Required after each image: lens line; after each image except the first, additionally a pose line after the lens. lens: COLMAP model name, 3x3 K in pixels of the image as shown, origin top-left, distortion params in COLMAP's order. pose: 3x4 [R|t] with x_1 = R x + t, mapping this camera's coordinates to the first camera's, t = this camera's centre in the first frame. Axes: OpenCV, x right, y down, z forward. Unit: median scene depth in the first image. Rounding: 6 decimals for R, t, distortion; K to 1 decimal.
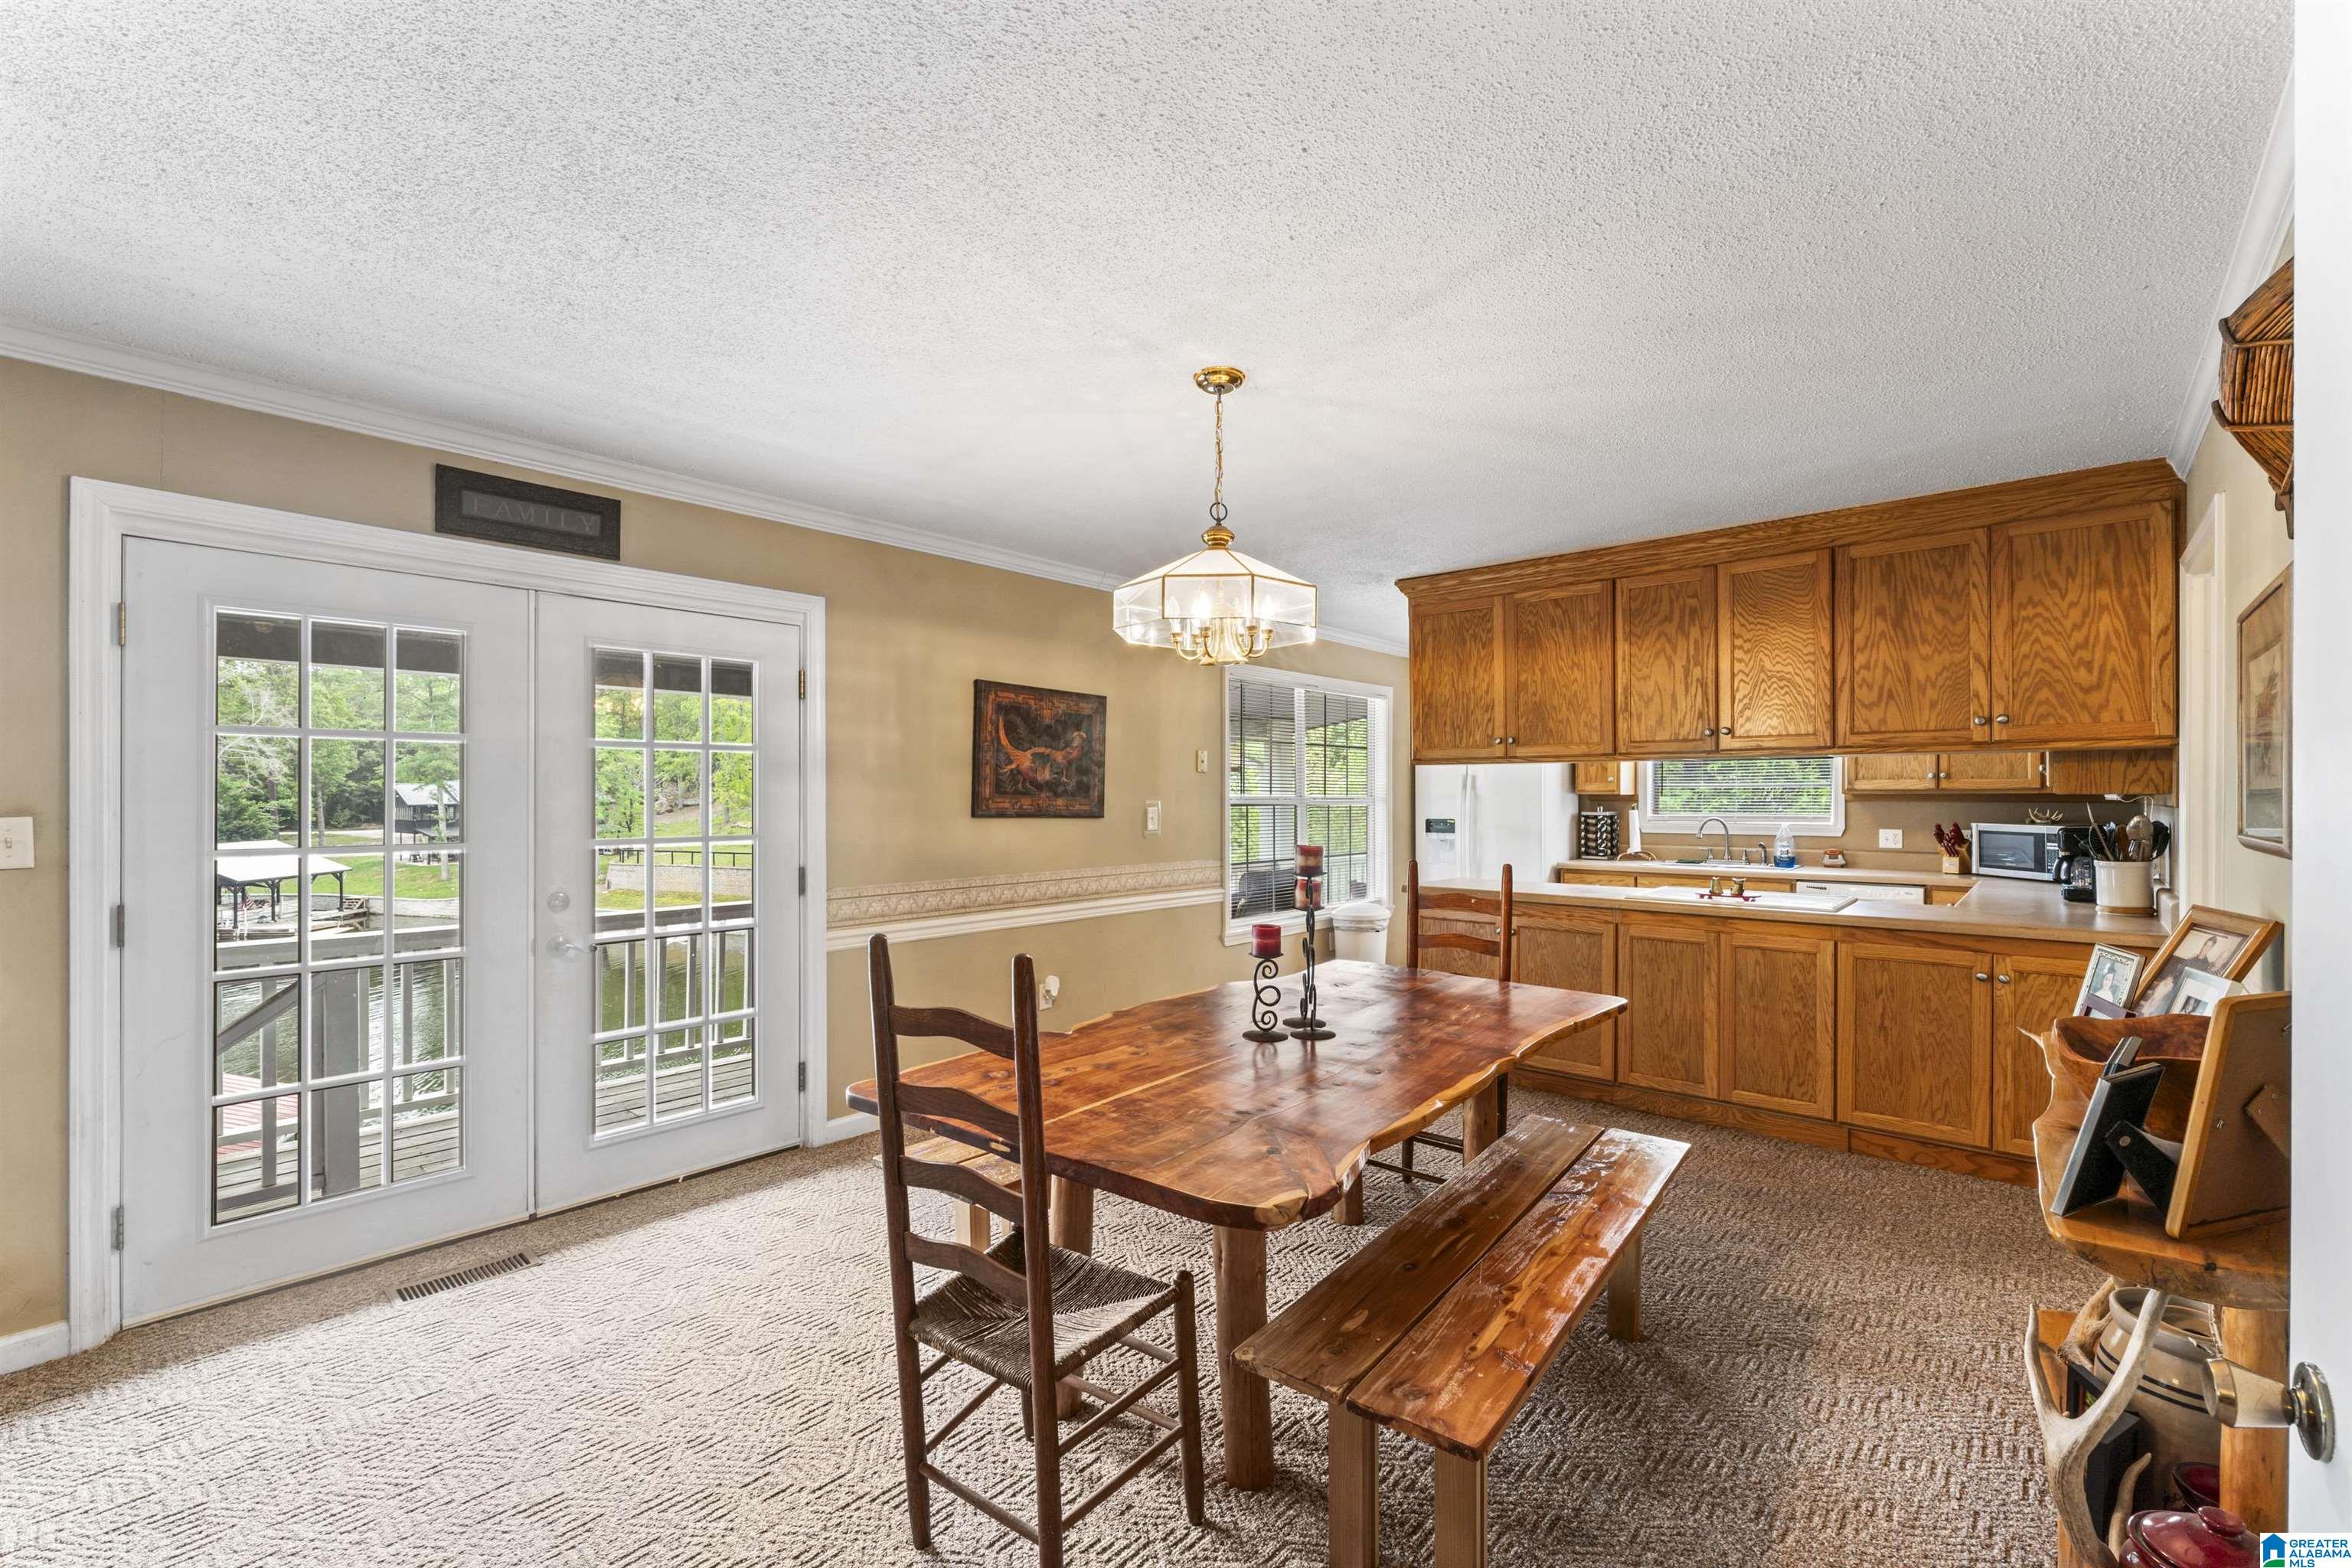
lens RADIAL K [[1005.5, 0, 1178.7], [0, 1005.5, 798.0], [0, 0, 1]] dist [-0.000227, -0.000256]
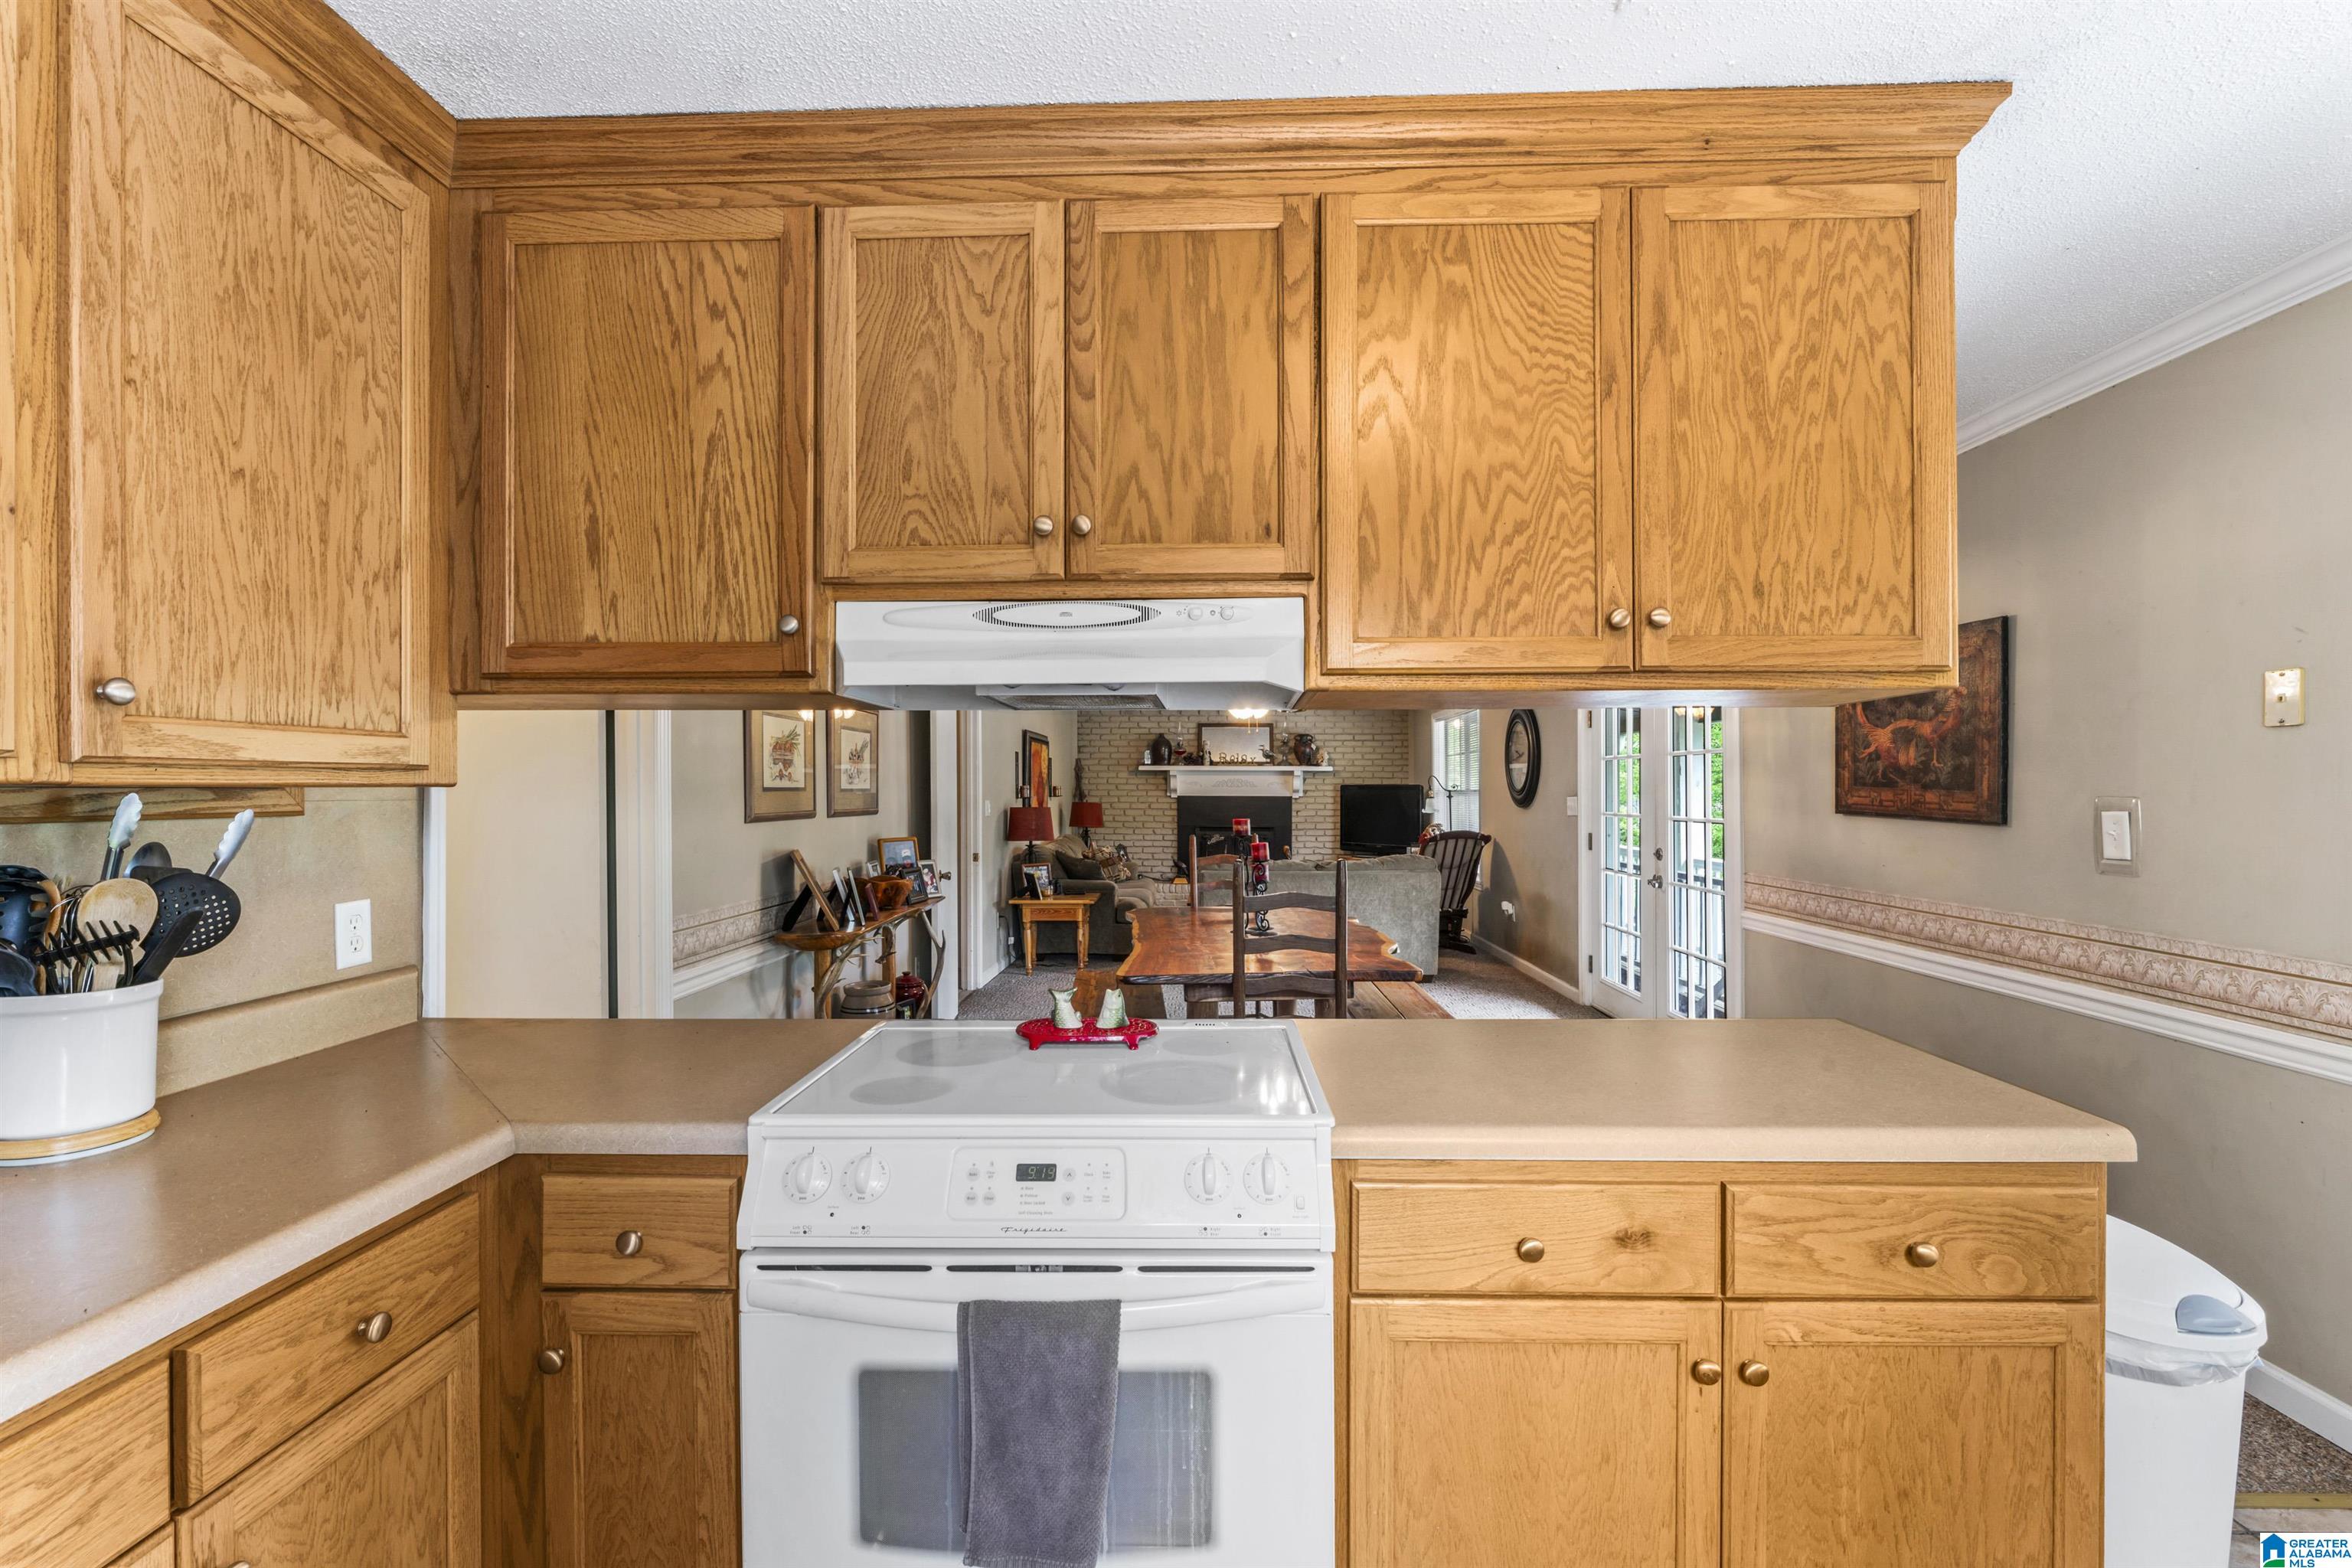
lens RADIAL K [[1033.5, 0, 1181.5], [0, 1033.5, 803.6], [0, 0, 1]] dist [-0.001118, -0.000188]
pose [[-0.765087, 0.010244, -0.643845, 0.832672], [-0.000275, 0.999868, 0.016236, -0.003394], [0.643927, 0.012599, -0.764984, 1.418967]]
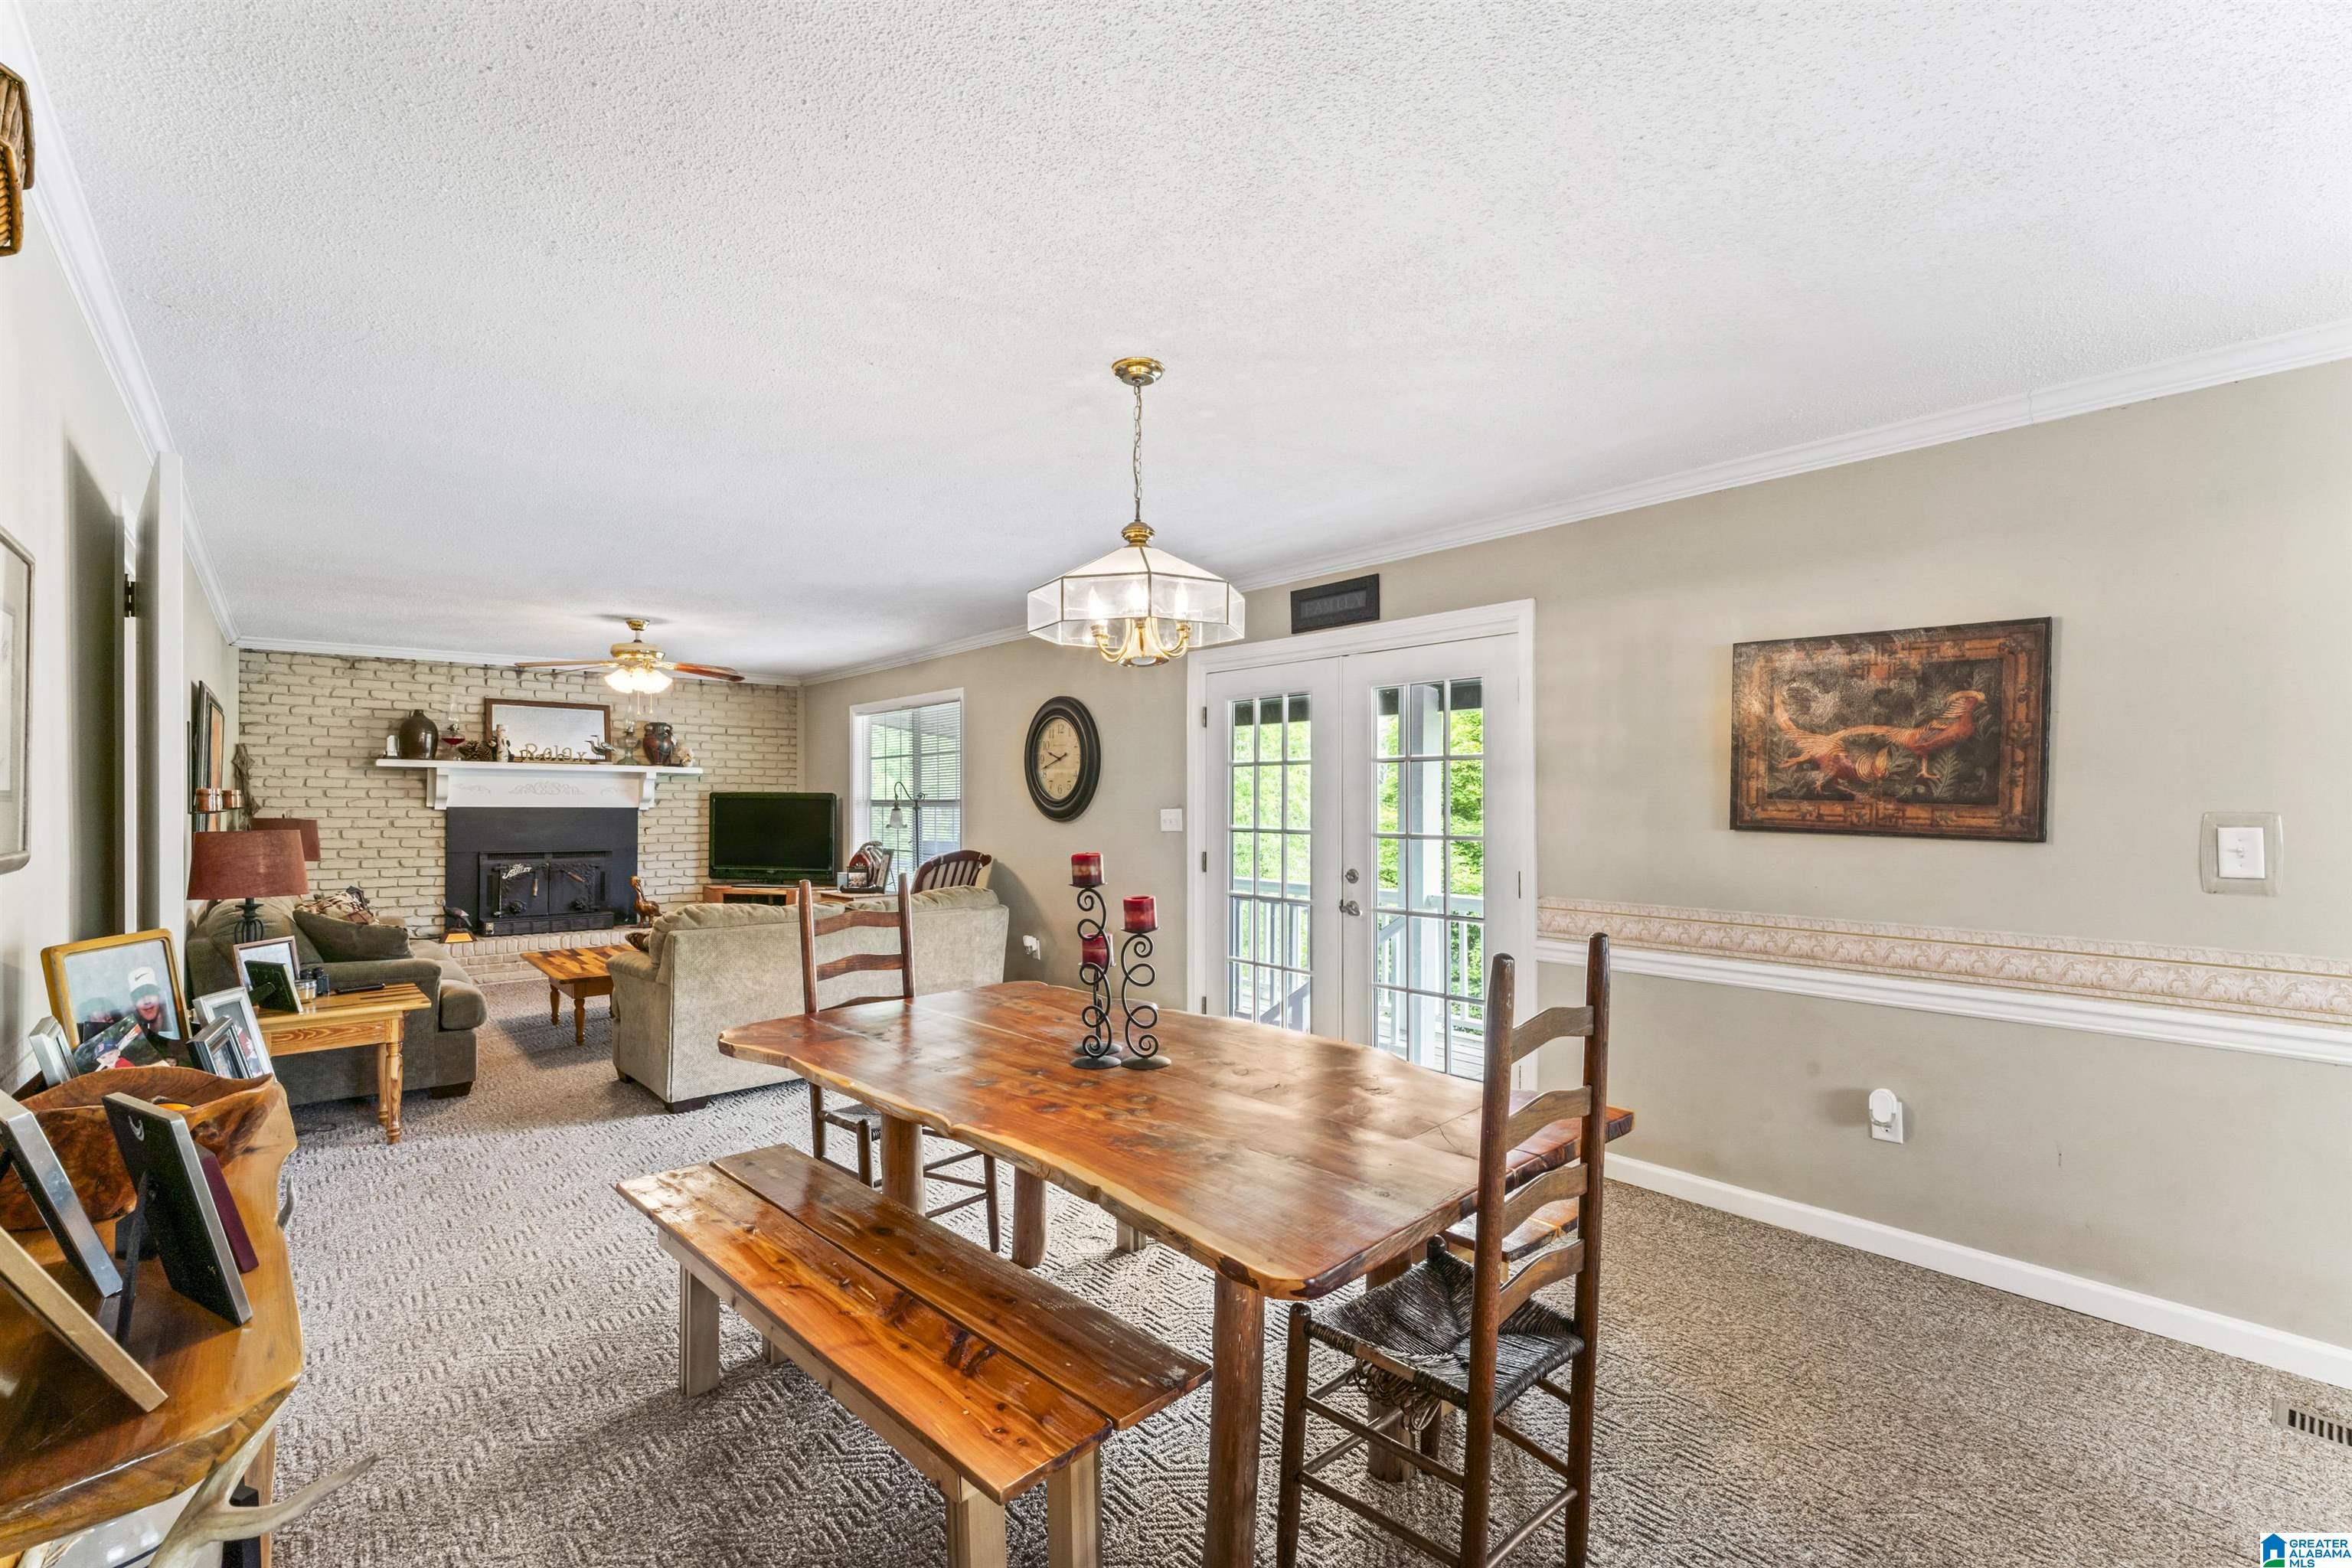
lens RADIAL K [[1027.0, 0, 1173.6], [0, 1027.0, 795.9], [0, 0, 1]] dist [-0.001352, -0.000120]
pose [[-0.132497, -0.003460, -0.991177, 0.657149], [-0.006053, 0.999978, -0.002681, -0.001265], [0.991165, 0.005644, -0.132515, 0.750316]]
